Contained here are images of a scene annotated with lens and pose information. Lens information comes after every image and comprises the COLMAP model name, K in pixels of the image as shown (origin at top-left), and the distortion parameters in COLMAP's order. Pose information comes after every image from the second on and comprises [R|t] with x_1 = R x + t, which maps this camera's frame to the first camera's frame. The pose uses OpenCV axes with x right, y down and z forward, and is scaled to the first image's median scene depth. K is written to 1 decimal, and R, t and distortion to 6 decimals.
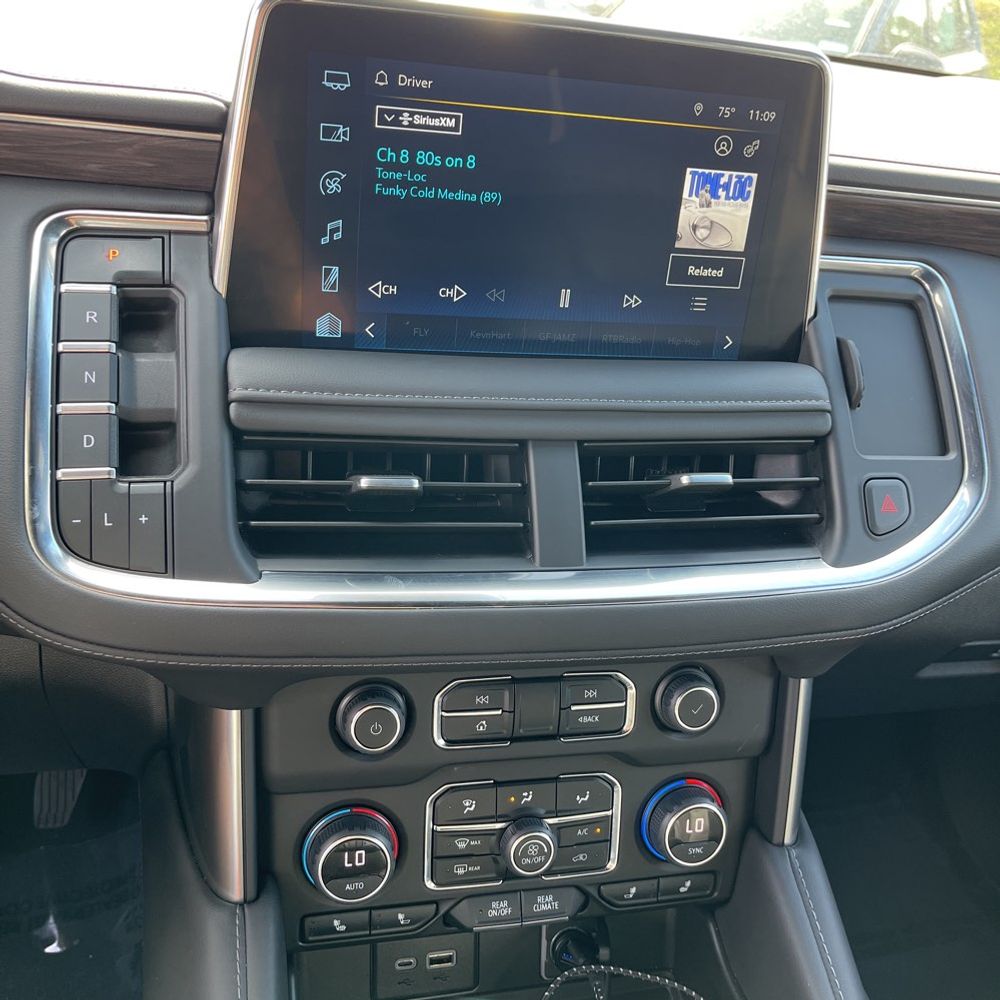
lens RADIAL K [[1041.9, 0, 502.4], [0, 1041.9, 494.7], [0, 0, 1]] dist [0.019710, 0.000000]
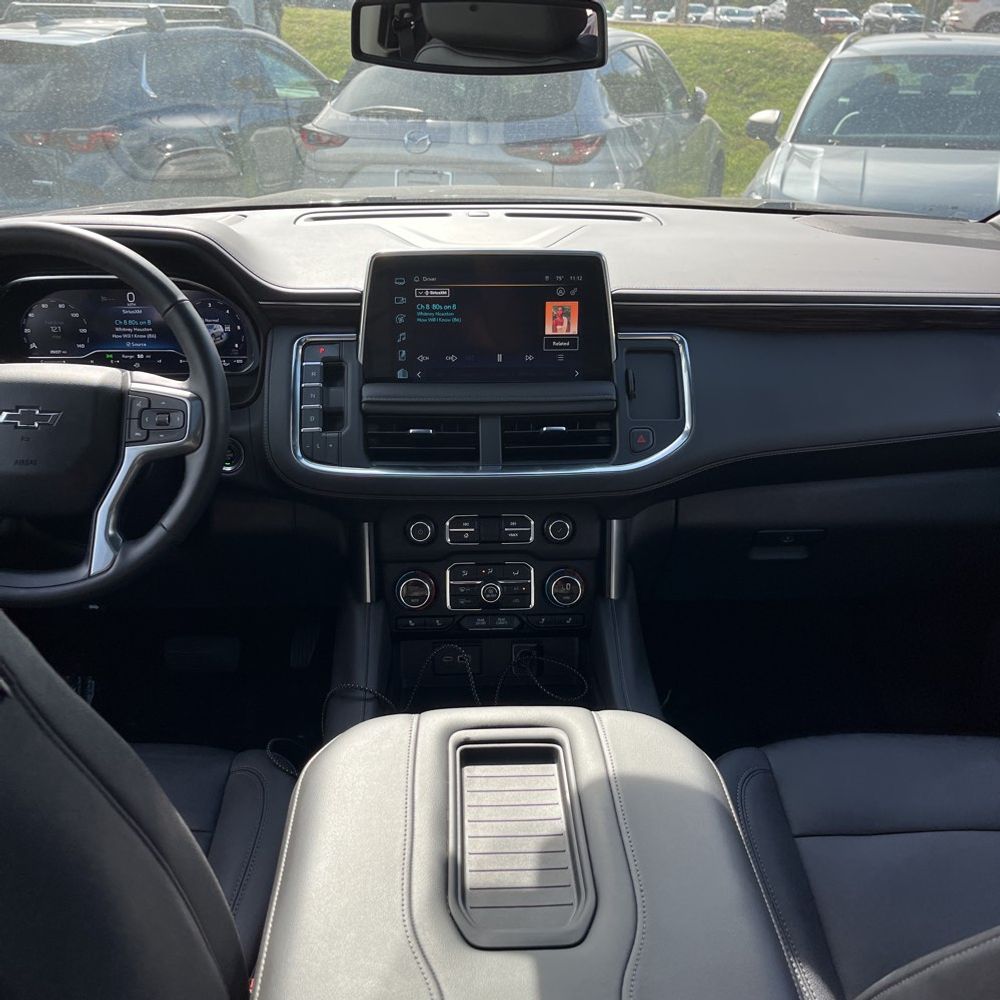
lens RADIAL K [[1041.9, 0, 499.3], [0, 1041.9, 501.0], [0, 0, 1]] dist [0.019710, 0.000000]
pose [[0.975284, -0.028519, -0.219109, 0.603169], [0.011216, 0.996747, -0.079811, 0.346781], [0.220672, 0.075381, 0.972431, -1.369416]]
